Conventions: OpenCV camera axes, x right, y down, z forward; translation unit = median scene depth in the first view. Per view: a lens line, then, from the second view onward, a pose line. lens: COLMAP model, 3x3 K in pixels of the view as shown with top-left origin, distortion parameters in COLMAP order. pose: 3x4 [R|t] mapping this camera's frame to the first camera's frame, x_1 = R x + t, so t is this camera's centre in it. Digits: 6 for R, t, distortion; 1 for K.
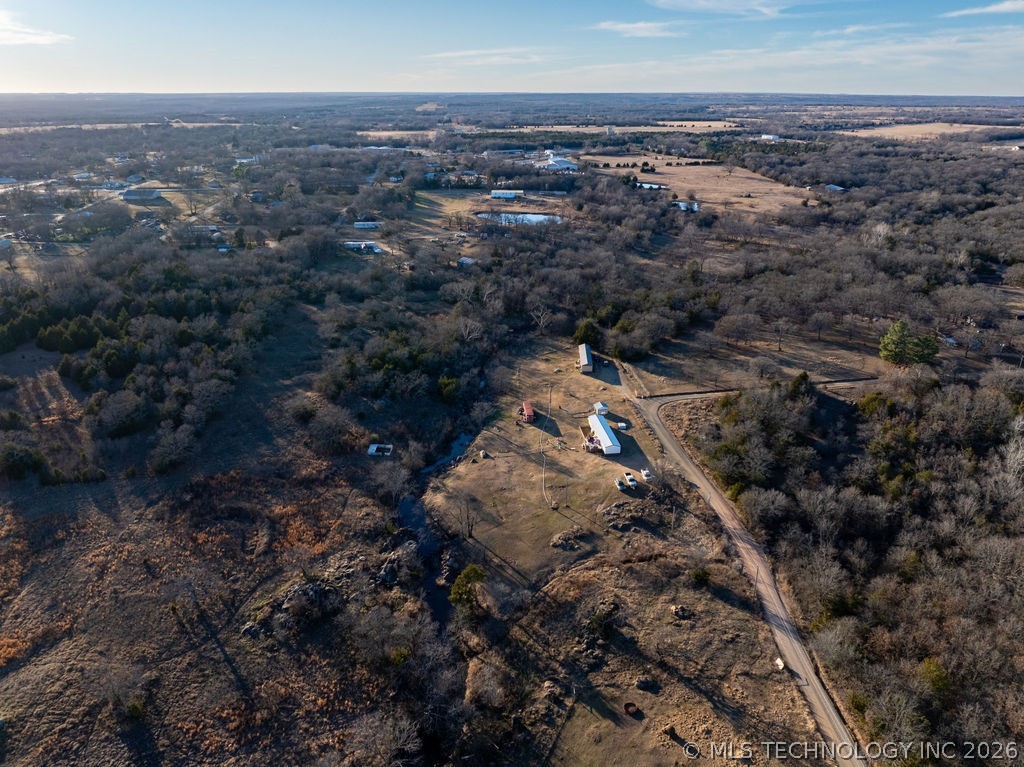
lens RADIAL K [[718.7, 0, 512.0], [0, 718.7, 383.5], [0, 0, 1]] dist [0.002632, 0.001048]
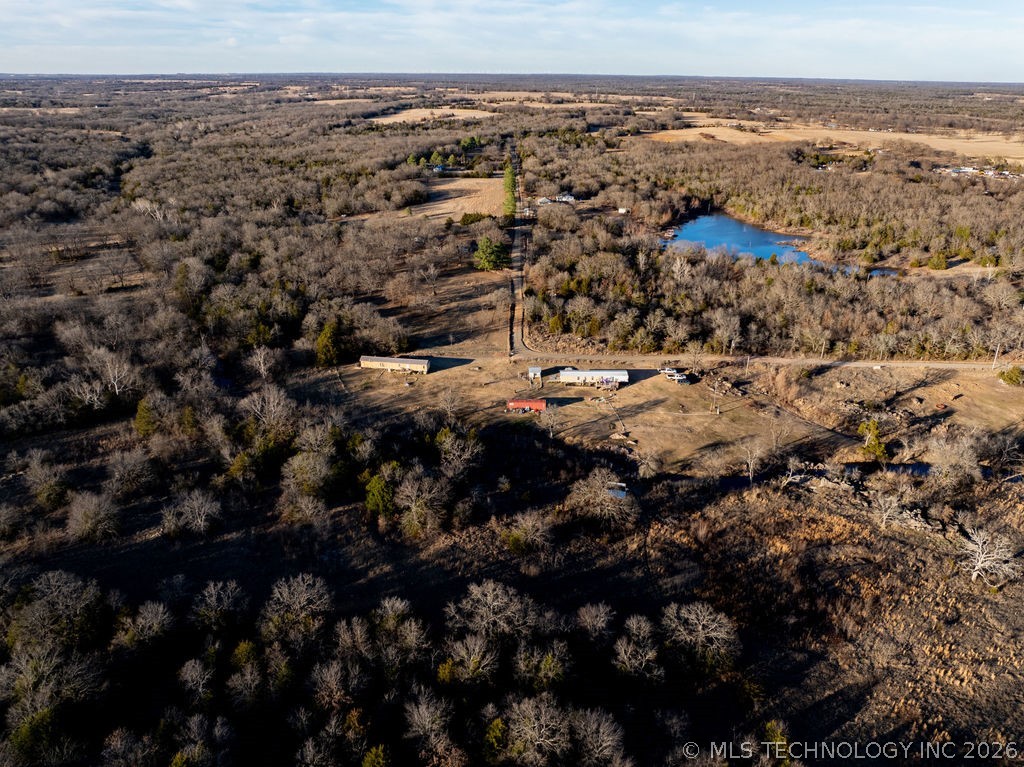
lens RADIAL K [[718.7, 0, 512.0], [0, 718.7, 383.5], [0, 0, 1]] dist [0.002632, 0.001048]
pose [[0.174252, -0.429956, 0.885875, -0.923850], [0.374685, 0.860917, 0.344142, -0.366462], [-0.910630, 0.271956, 0.311114, 0.792393]]
